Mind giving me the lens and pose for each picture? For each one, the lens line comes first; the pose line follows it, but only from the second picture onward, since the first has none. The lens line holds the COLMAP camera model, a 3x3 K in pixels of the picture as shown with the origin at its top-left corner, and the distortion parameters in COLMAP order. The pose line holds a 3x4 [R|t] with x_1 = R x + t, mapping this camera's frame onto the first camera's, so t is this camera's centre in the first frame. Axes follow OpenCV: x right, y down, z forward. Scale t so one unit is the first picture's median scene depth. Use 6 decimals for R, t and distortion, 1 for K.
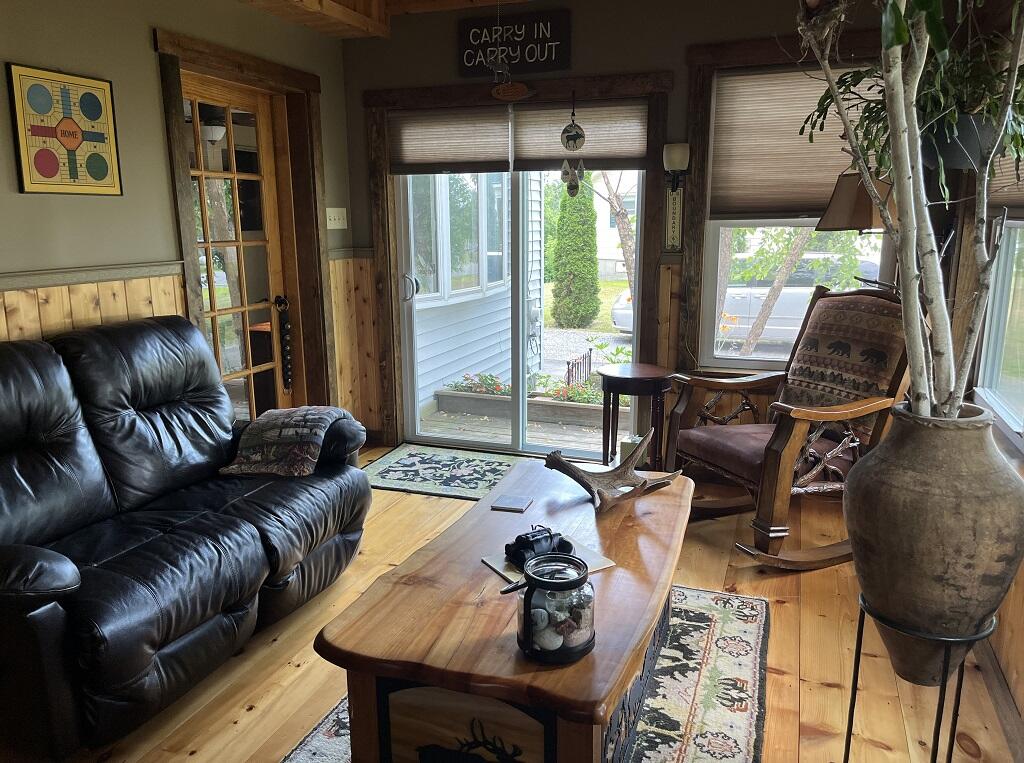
lens RADIAL K [[780.5, 0, 507.2], [0, 780.5, 388.1], [0, 0, 1]] dist [0.067818, -0.102656]
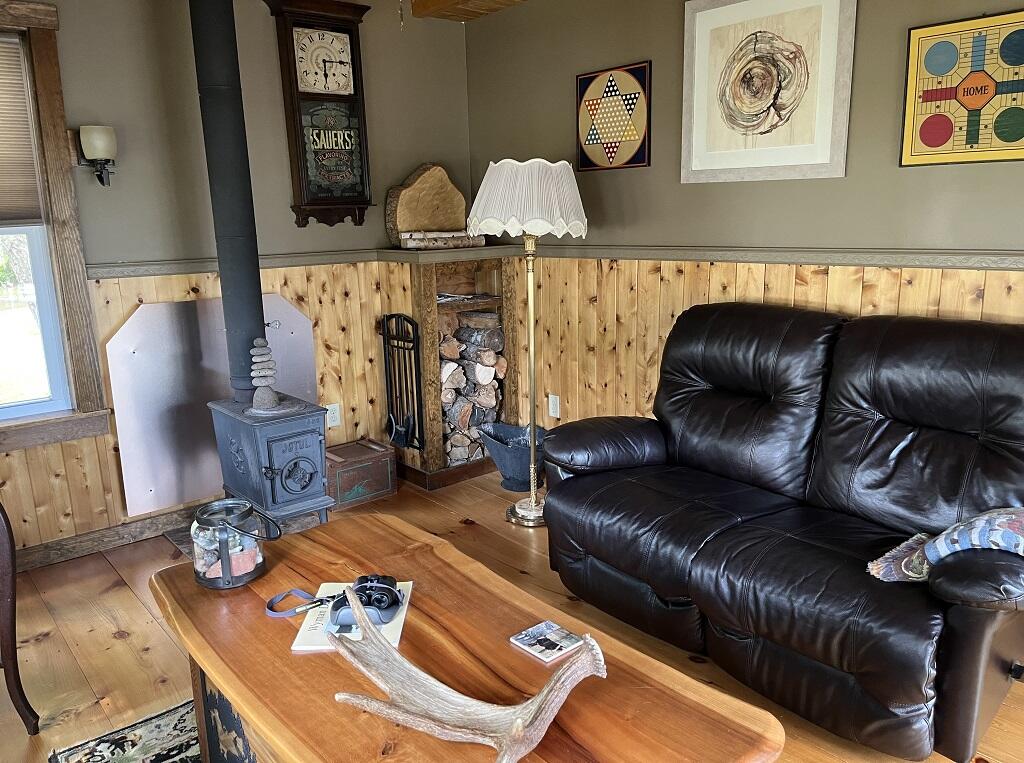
lens RADIAL K [[780.5, 0, 507.2], [0, 780.5, 388.1], [0, 0, 1]] dist [0.067818, -0.102656]
pose [[-0.490251, 0.213123, -0.845123, 0.470523], [-0.148997, 0.934876, 0.322189, -0.225906], [0.858751, 0.283875, -0.426570, 1.037295]]
